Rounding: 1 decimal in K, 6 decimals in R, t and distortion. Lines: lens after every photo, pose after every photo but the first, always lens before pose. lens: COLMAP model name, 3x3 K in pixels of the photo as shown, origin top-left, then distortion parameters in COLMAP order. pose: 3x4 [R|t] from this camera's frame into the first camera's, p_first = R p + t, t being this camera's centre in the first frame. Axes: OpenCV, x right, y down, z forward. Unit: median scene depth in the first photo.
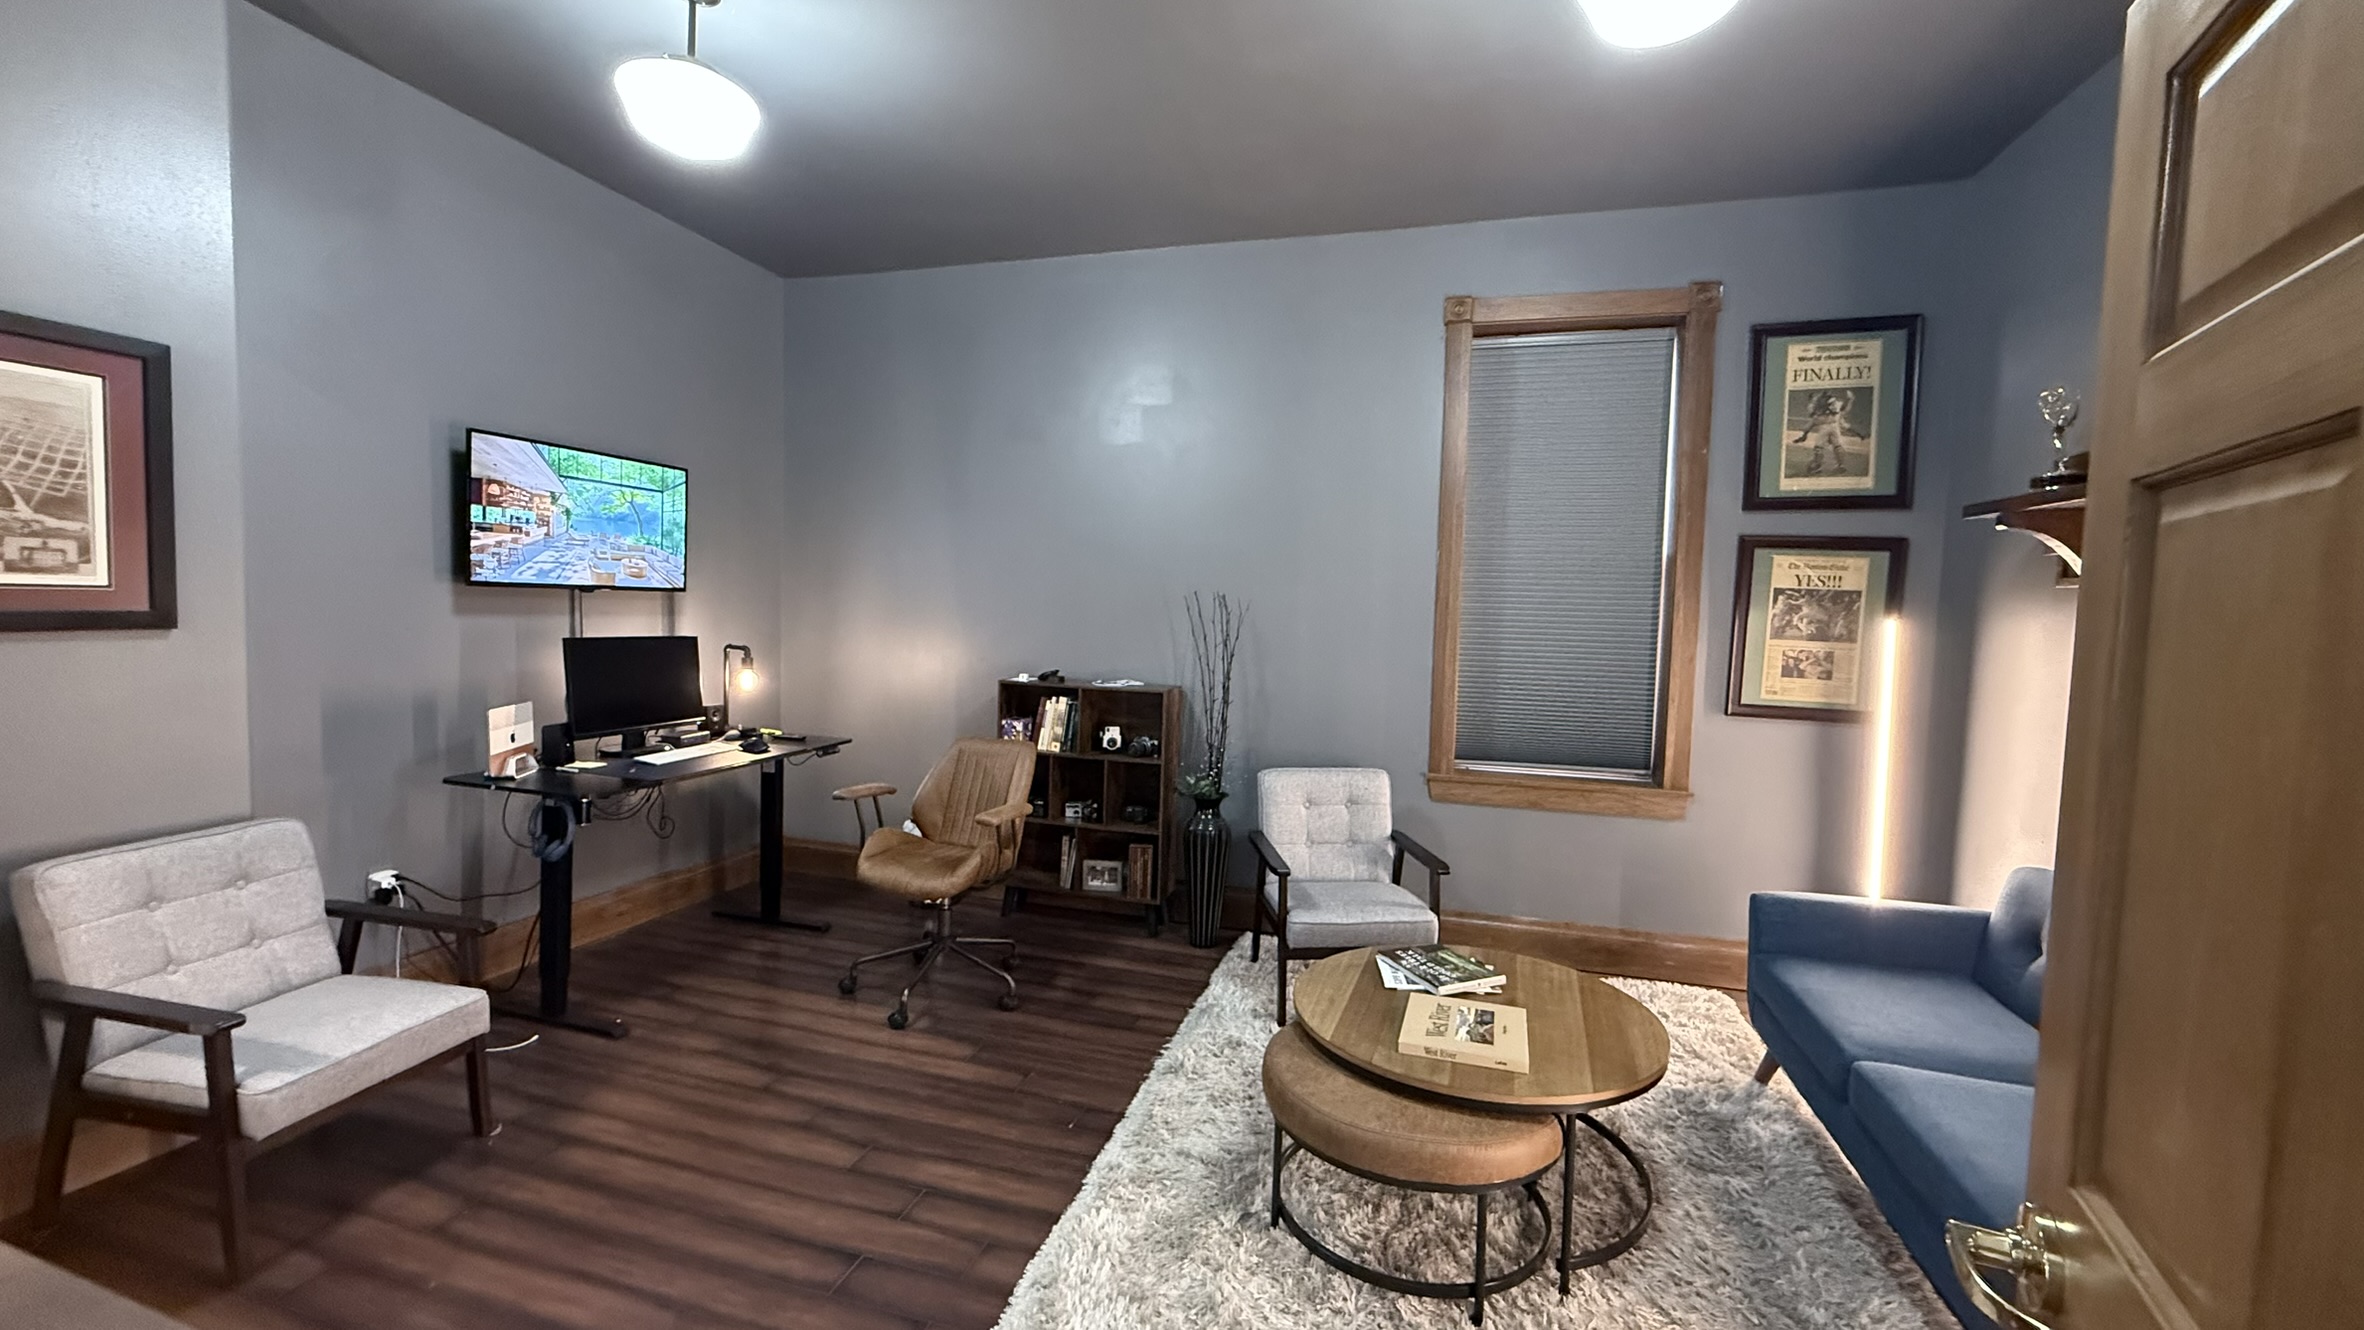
lens RADIAL K [[942.7, 0, 1176.3], [0, 942.7, 661.0], [0, 0, 1]] dist [-0.001084, 0.000415]
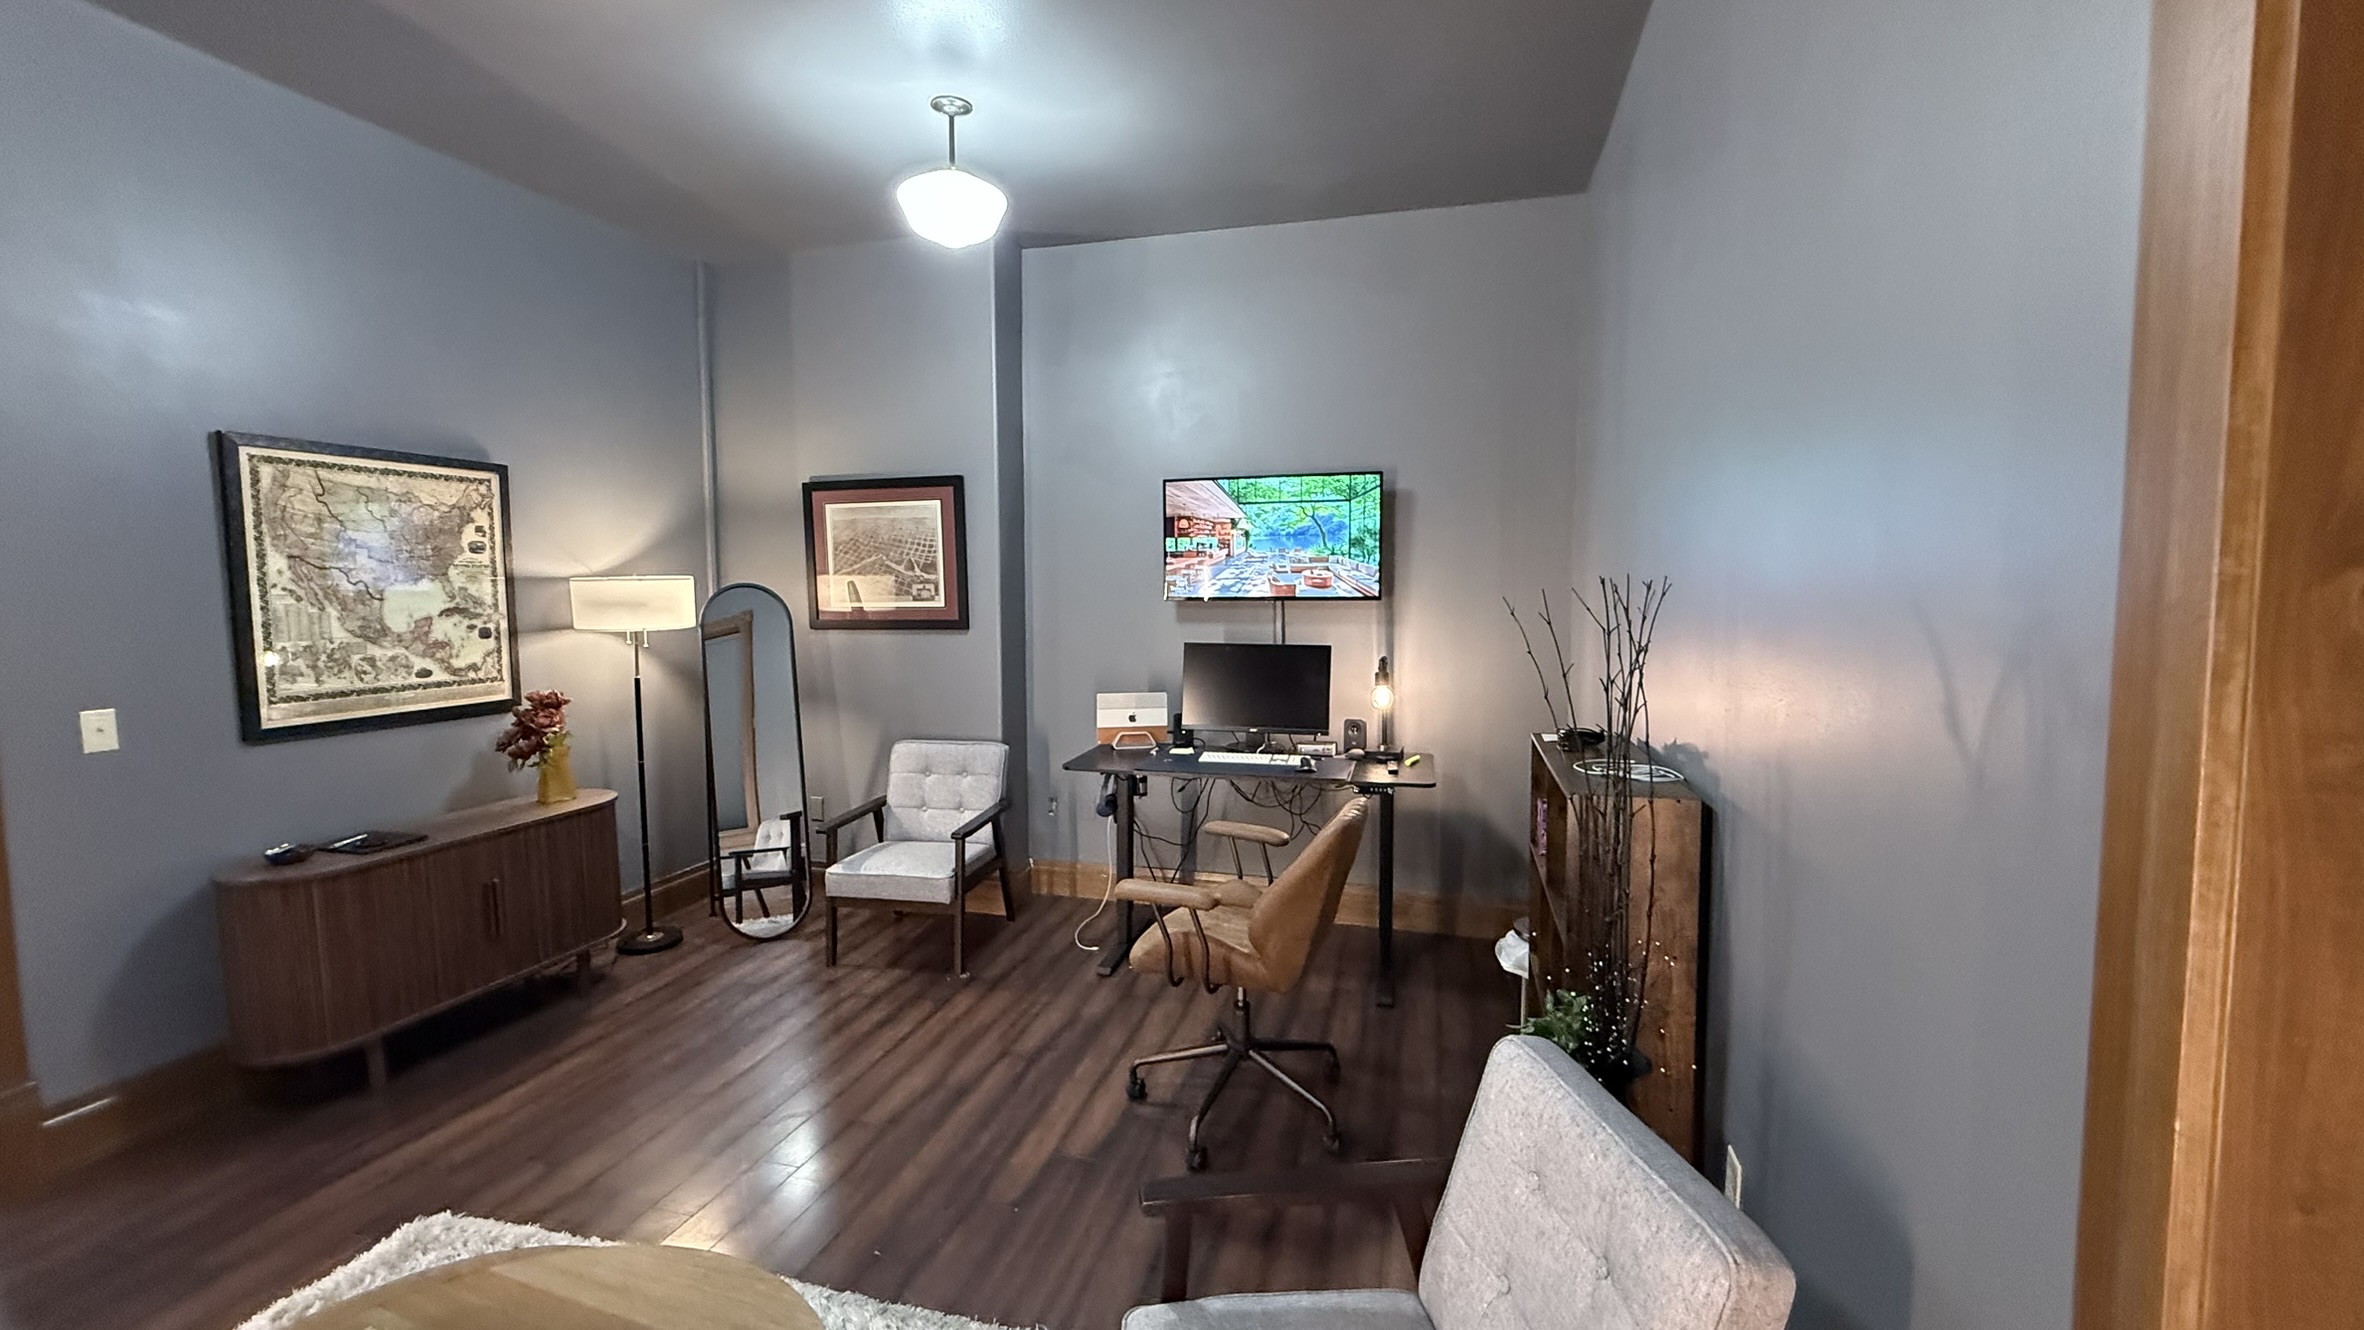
lens RADIAL K [[942.7, 0, 1176.3], [0, 942.7, 661.0], [0, 0, 1]] dist [-0.001084, 0.000415]
pose [[0.009777, 0.045654, -0.998909, 0.536995], [-0.053125, 0.997570, 0.045073, -0.053802], [0.998540, 0.052627, 0.012179, 0.965035]]
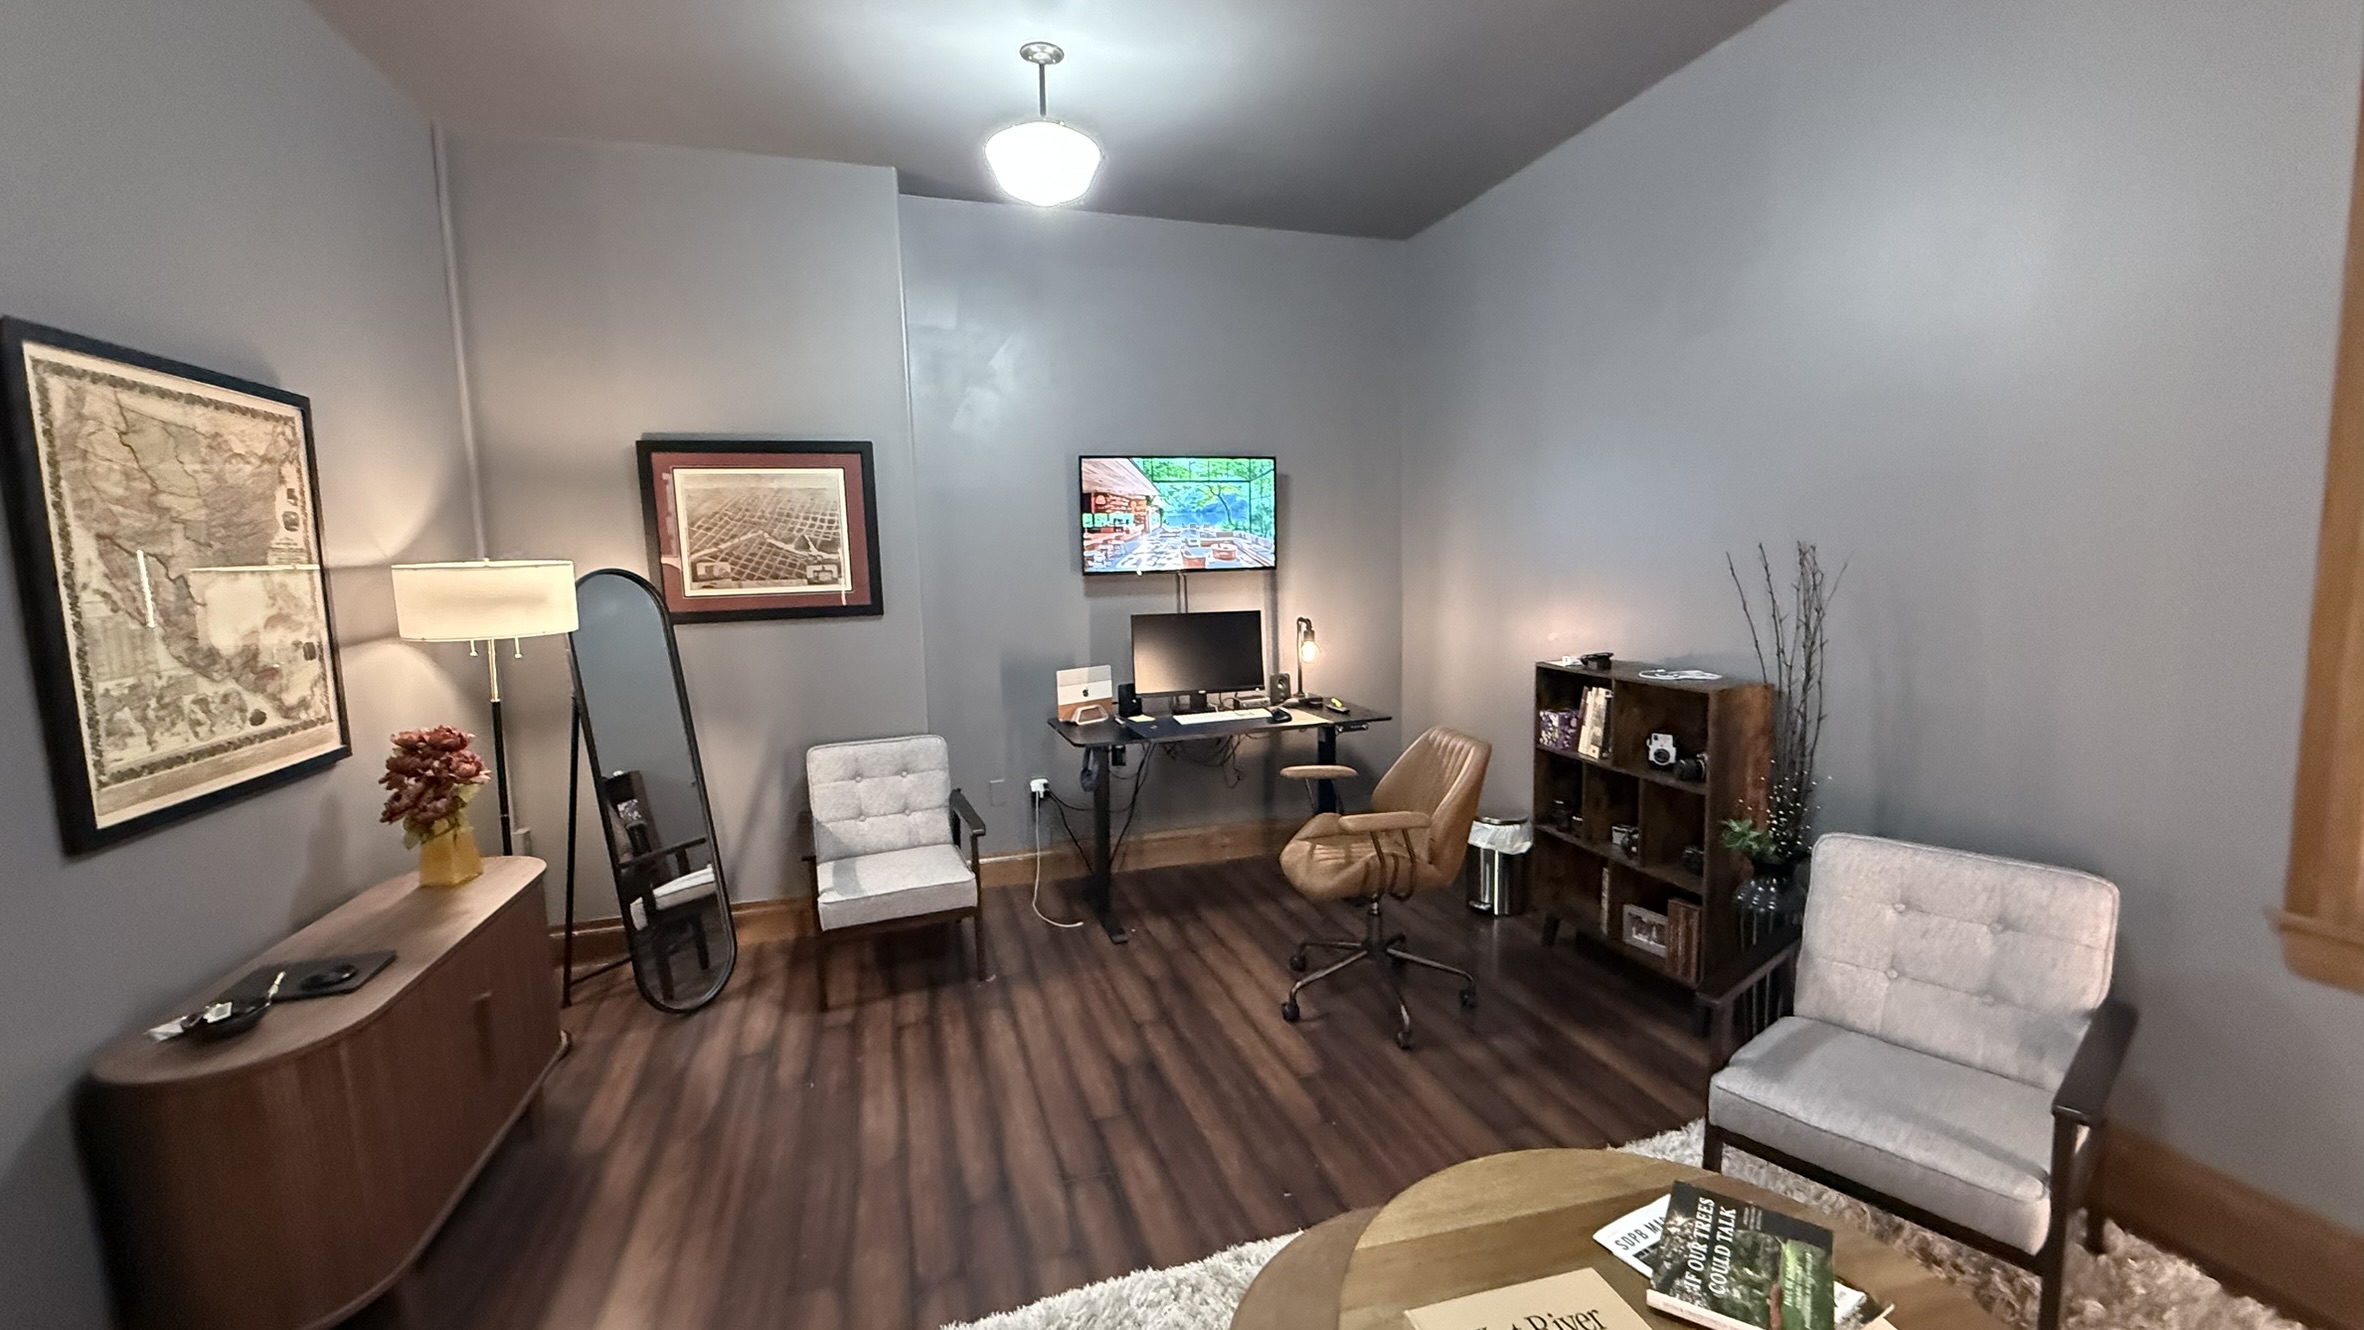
lens RADIAL K [[942.7, 0, 1176.3], [0, 942.7, 661.0], [0, 0, 1]] dist [-0.001084, 0.000415]
pose [[0.553827, 0.046733, -0.831320, 0.412741], [-0.004996, 0.998592, 0.052808, -0.029536], [0.832617, -0.025093, 0.553280, 0.357589]]
